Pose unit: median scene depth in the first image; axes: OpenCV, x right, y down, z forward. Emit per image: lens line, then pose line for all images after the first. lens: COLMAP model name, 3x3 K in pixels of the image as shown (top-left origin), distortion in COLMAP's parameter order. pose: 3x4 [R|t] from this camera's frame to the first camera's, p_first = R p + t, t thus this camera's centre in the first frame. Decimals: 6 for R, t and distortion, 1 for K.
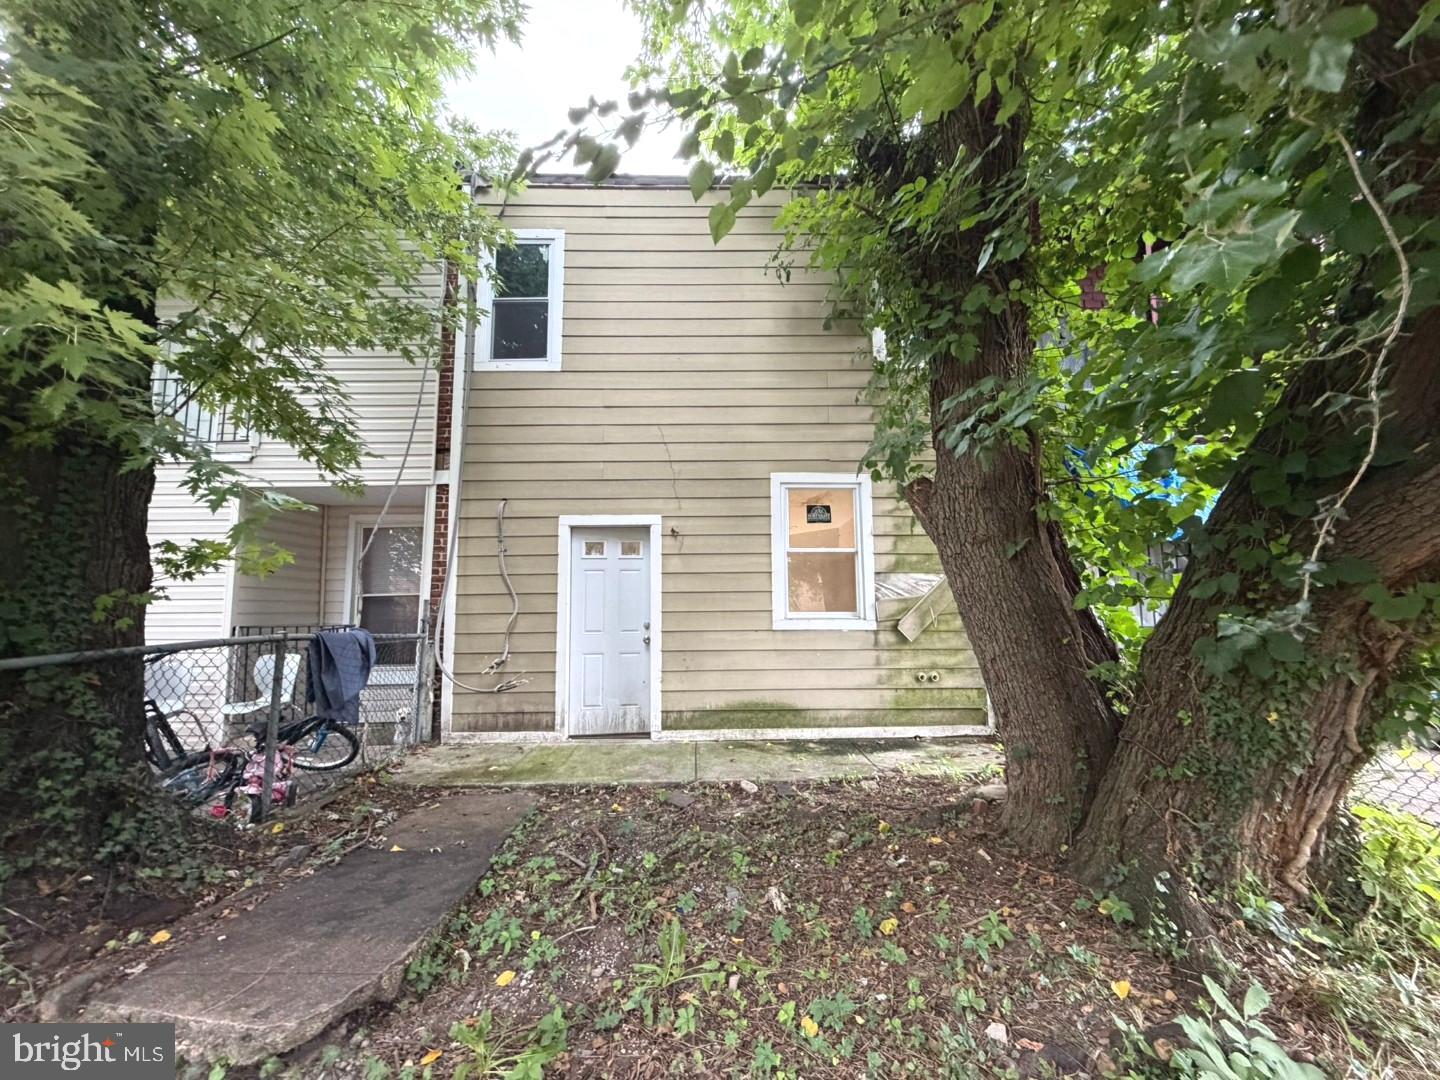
lens RADIAL K [[575.5, 0, 720.4], [0, 575.5, 536.0], [0, 0, 1]] dist [0.000677, -0.000013]
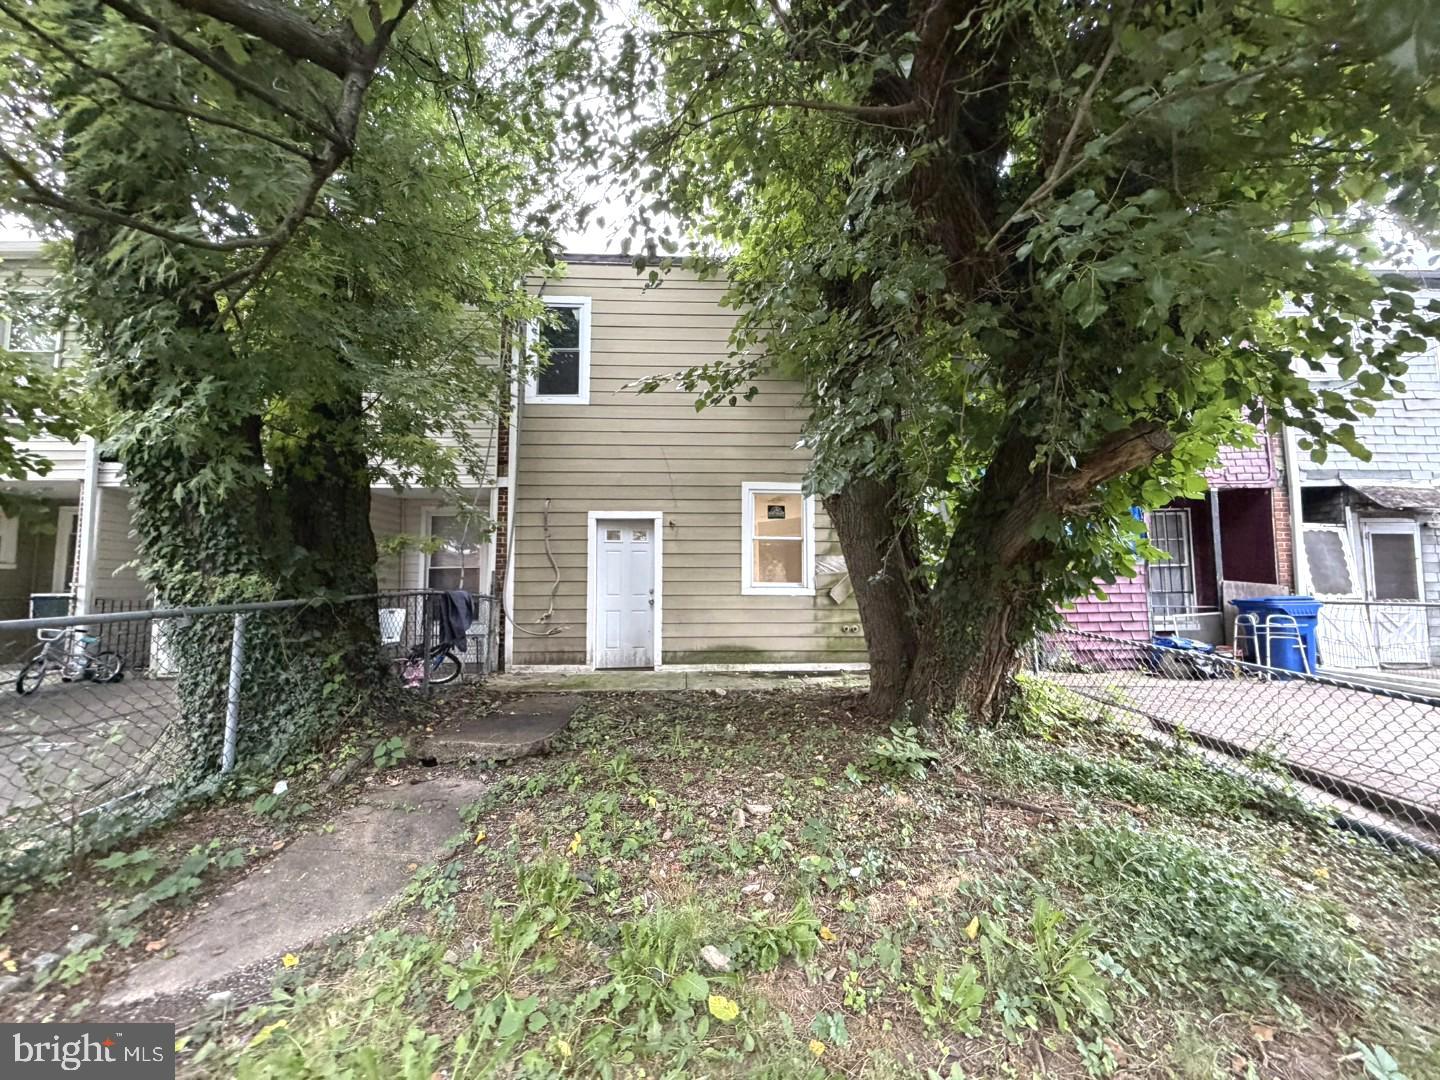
lens RADIAL K [[575.5, 0, 721.3], [0, 575.5, 538.9], [0, 0, 1]] dist [0.000677, -0.000013]
pose [[0.999710, 0.010822, 0.021498, 0.009662], [-0.011750, 0.998983, 0.043521, -0.033379], [-0.021005, -0.043761, 0.998821, -0.389875]]
